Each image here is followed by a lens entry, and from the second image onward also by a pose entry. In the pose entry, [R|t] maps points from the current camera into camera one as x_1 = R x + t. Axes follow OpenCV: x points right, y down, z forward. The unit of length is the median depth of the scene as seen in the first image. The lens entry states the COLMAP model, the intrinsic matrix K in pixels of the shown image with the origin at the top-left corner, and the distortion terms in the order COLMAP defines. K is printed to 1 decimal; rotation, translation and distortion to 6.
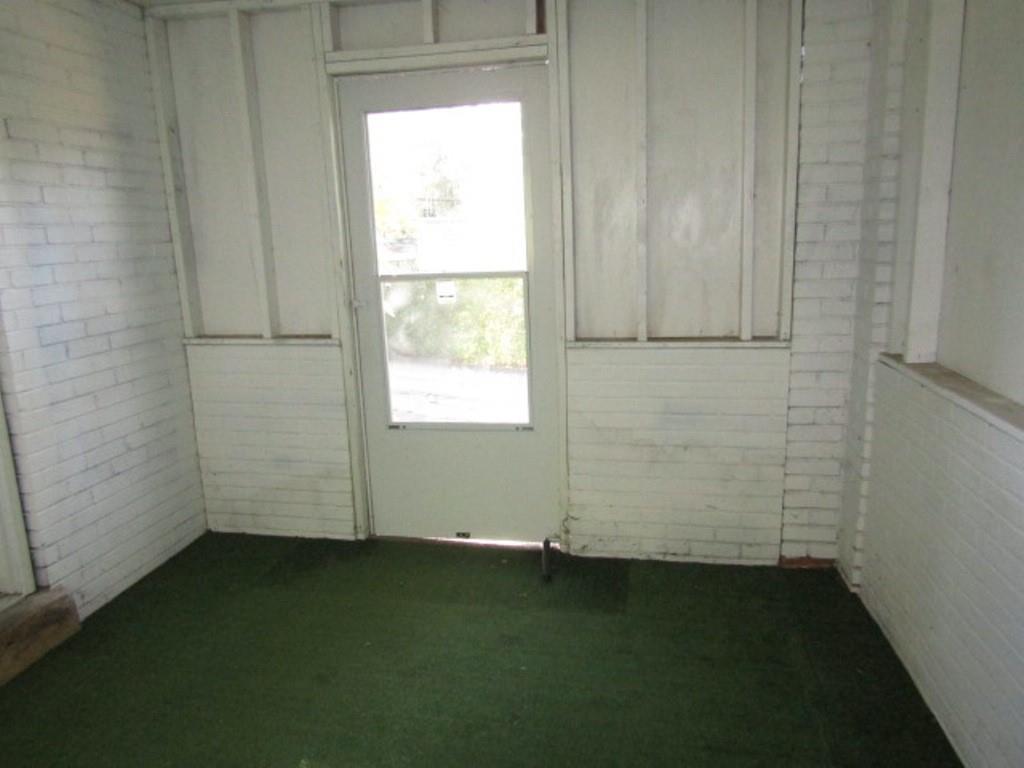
lens RADIAL K [[743.5, 0, 513.7], [0, 743.5, 386.9], [0, 0, 1]] dist [0.021562, -0.015018]
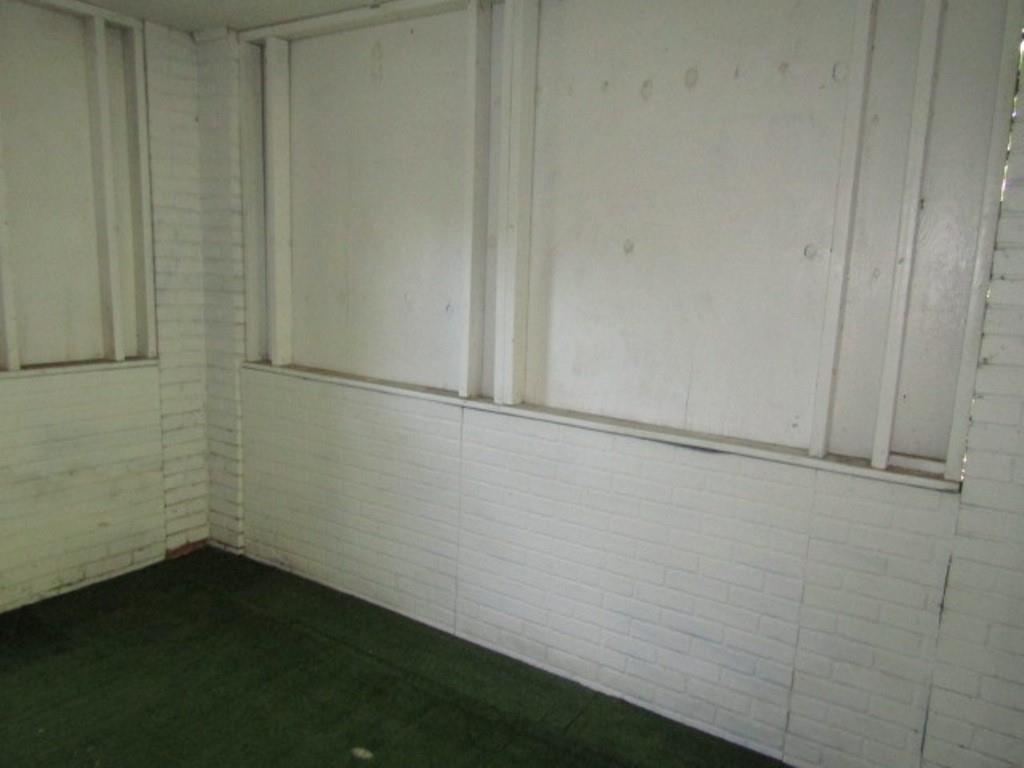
lens RADIAL K [[743.5, 0, 509.3], [0, 743.5, 382.1], [0, 0, 1]] dist [0.021562, -0.015018]
pose [[0.395100, -0.095376, 0.913674, -0.452142], [0.133082, 0.990046, 0.045800, -0.006511], [-0.908947, 0.103498, 0.403860, 0.052895]]
